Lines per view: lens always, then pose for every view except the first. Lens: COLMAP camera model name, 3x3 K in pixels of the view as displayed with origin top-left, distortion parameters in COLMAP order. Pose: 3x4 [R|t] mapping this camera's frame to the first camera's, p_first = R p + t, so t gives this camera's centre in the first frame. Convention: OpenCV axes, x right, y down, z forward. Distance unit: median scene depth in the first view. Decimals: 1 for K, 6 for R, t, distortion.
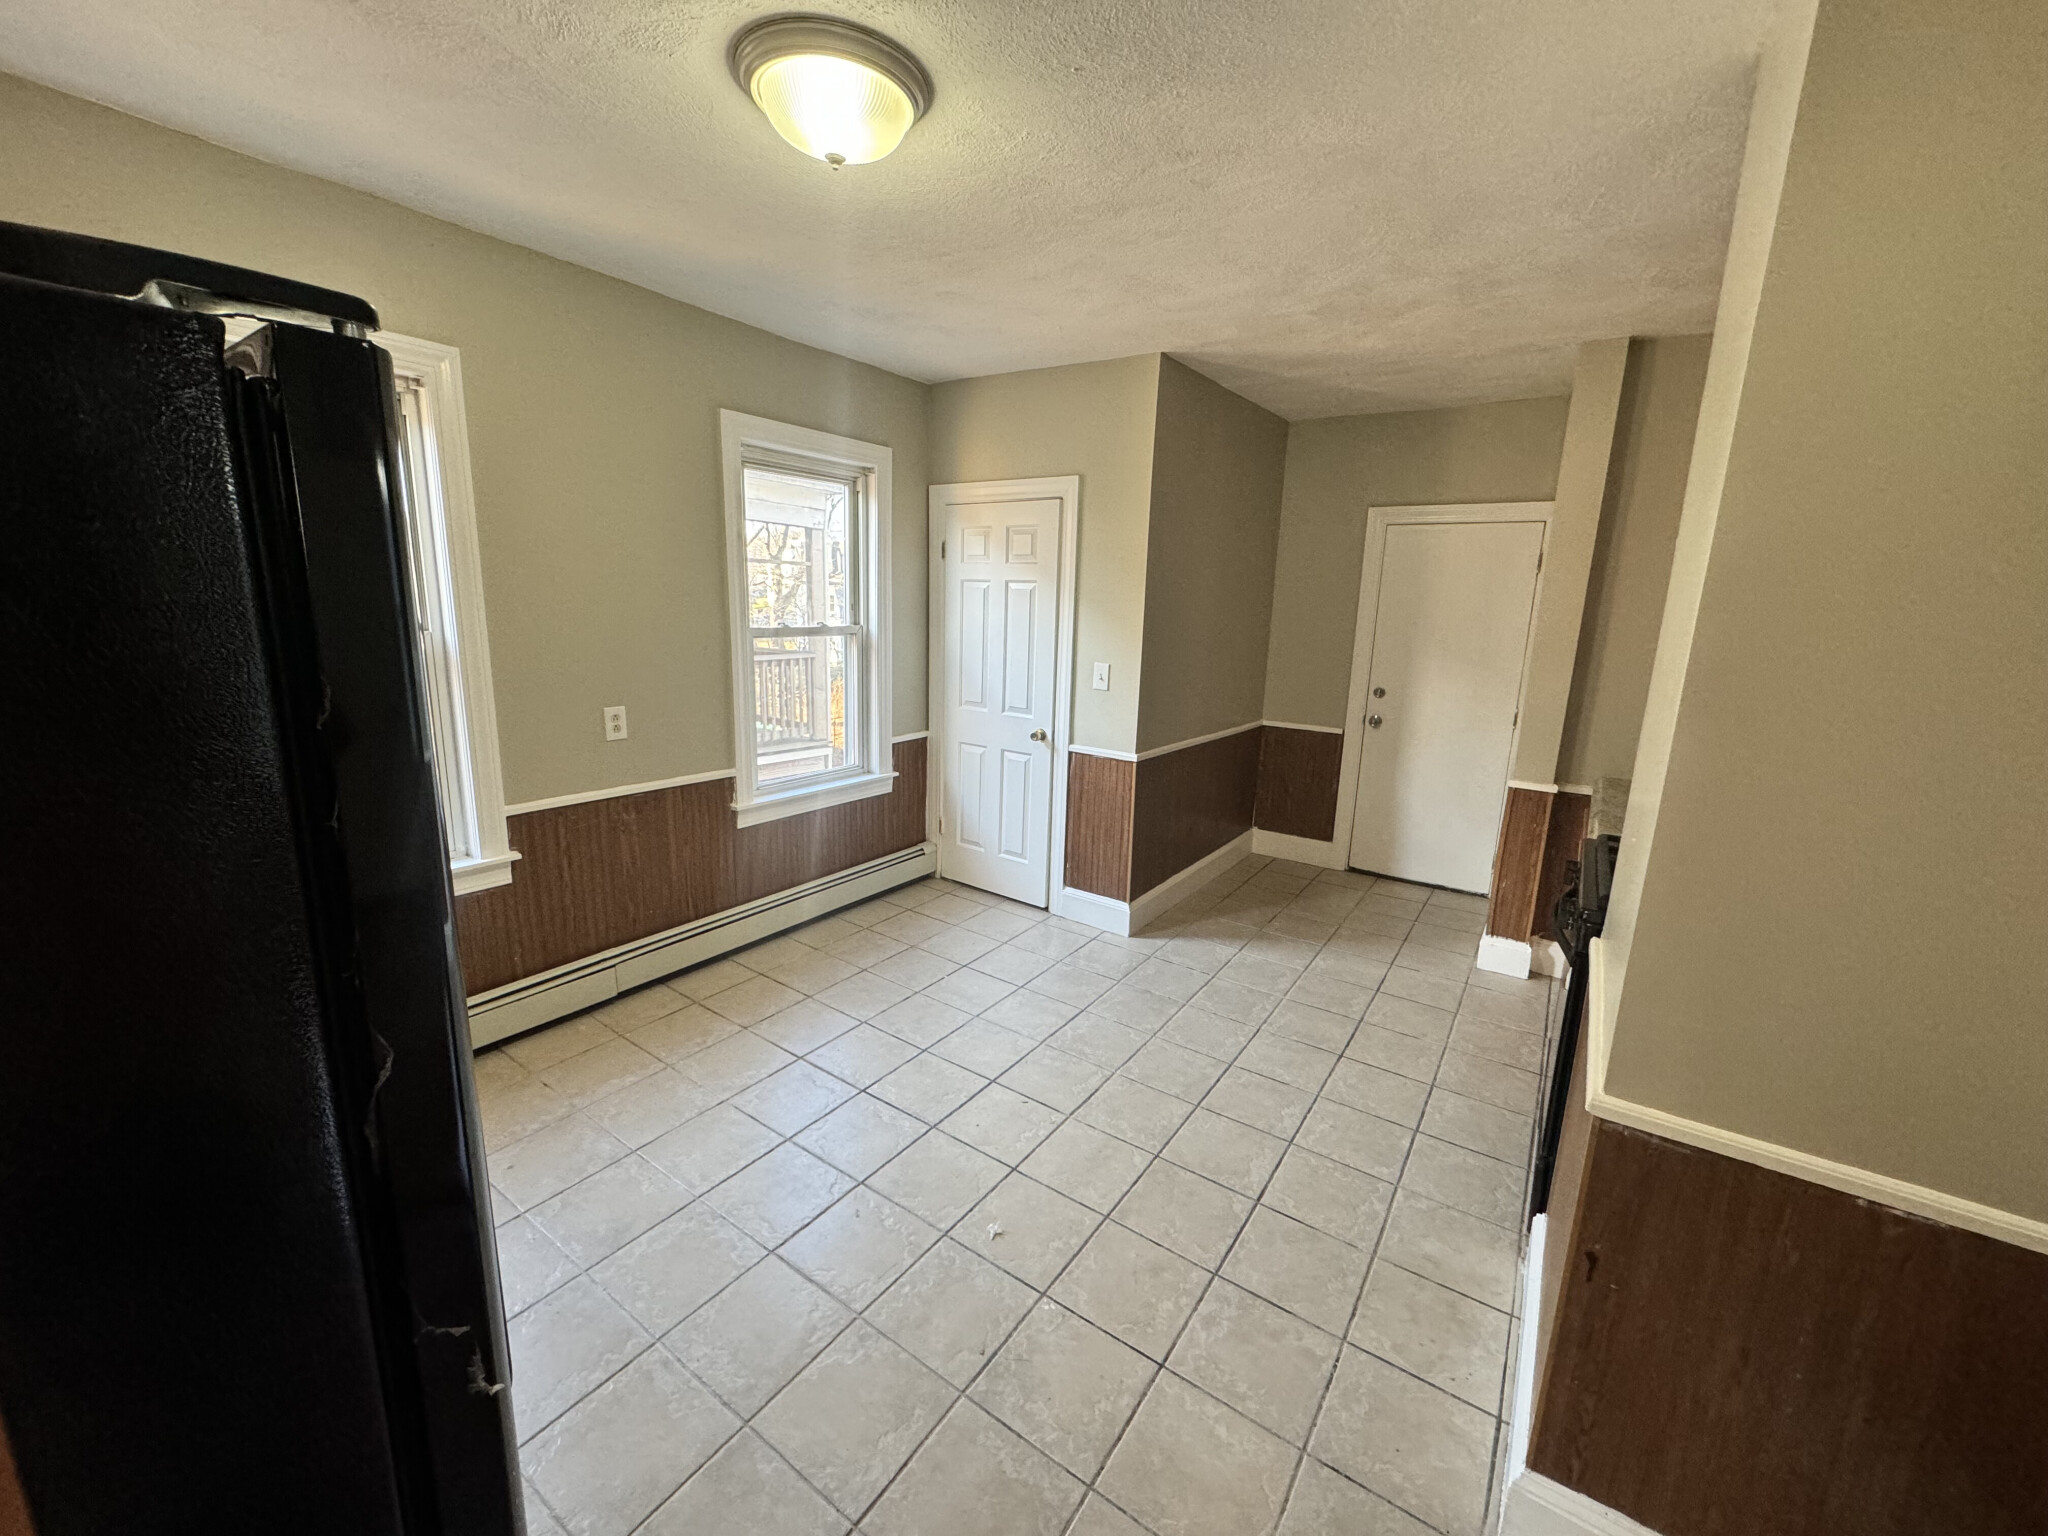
lens RADIAL K [[816.6, 0, 1019.7], [0, 816.6, 768.1], [0, 0, 1]] dist [0.001932, -0.000261]
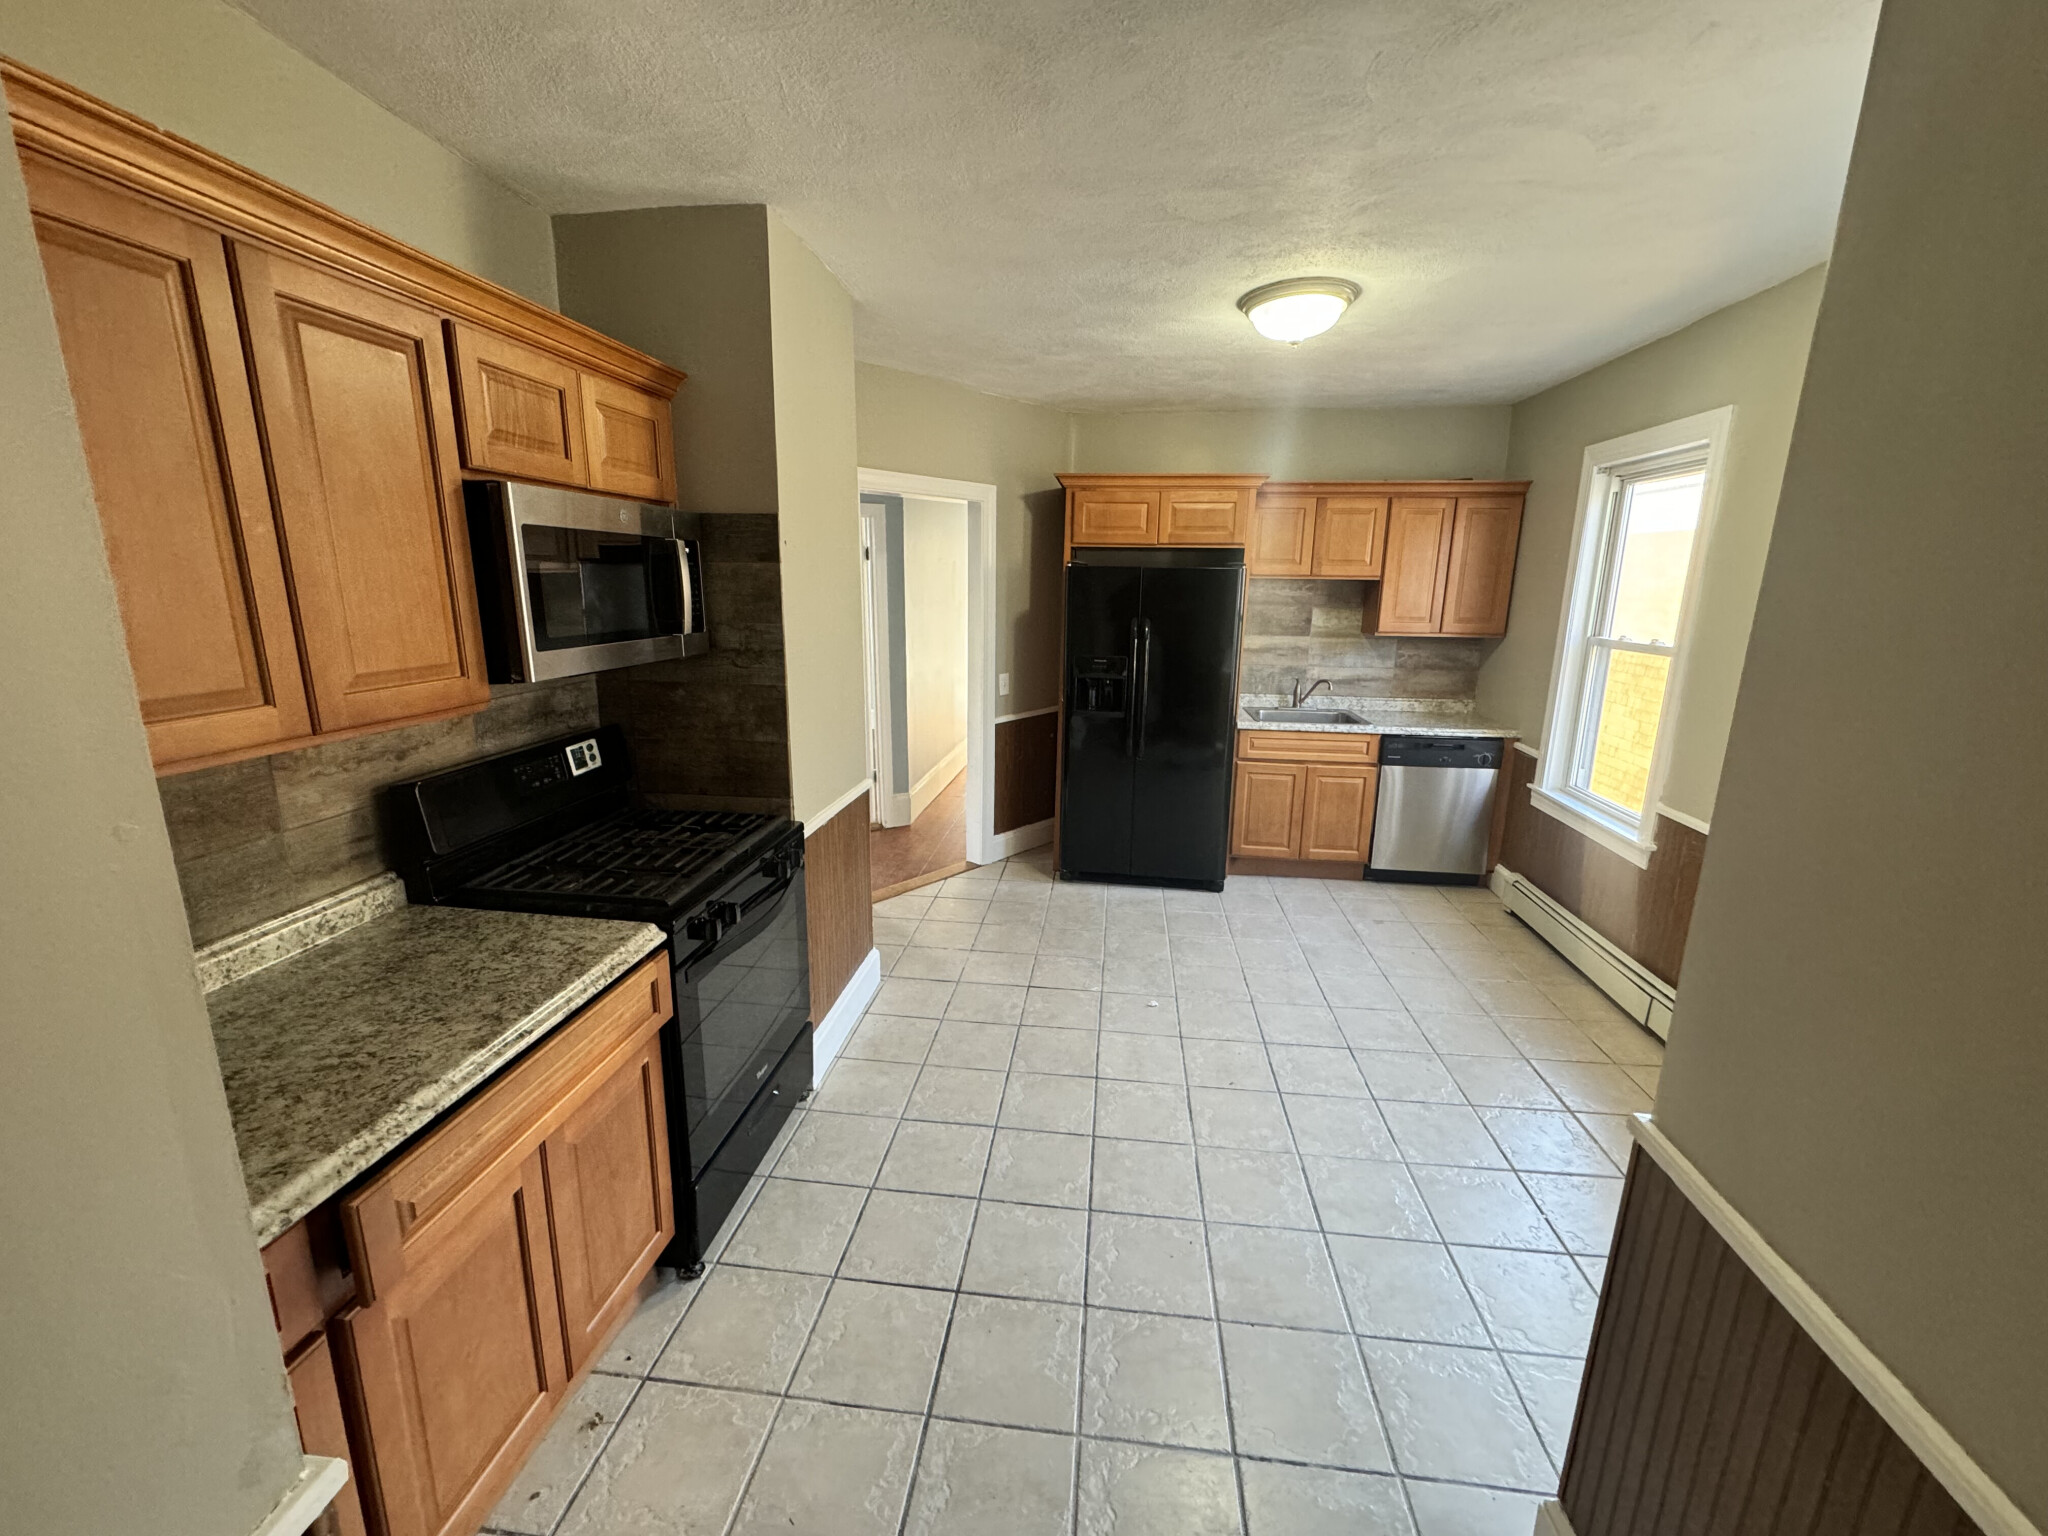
lens RADIAL K [[816.6, 0, 1032.0], [0, 816.6, 761.4], [0, 0, 1]] dist [0.001932, -0.000261]
pose [[-0.877054, 0.061902, -0.476387, 0.720976], [-0.143393, 0.912722, 0.382593, -0.339240], [0.458492, 0.403866, -0.791630, 1.580935]]
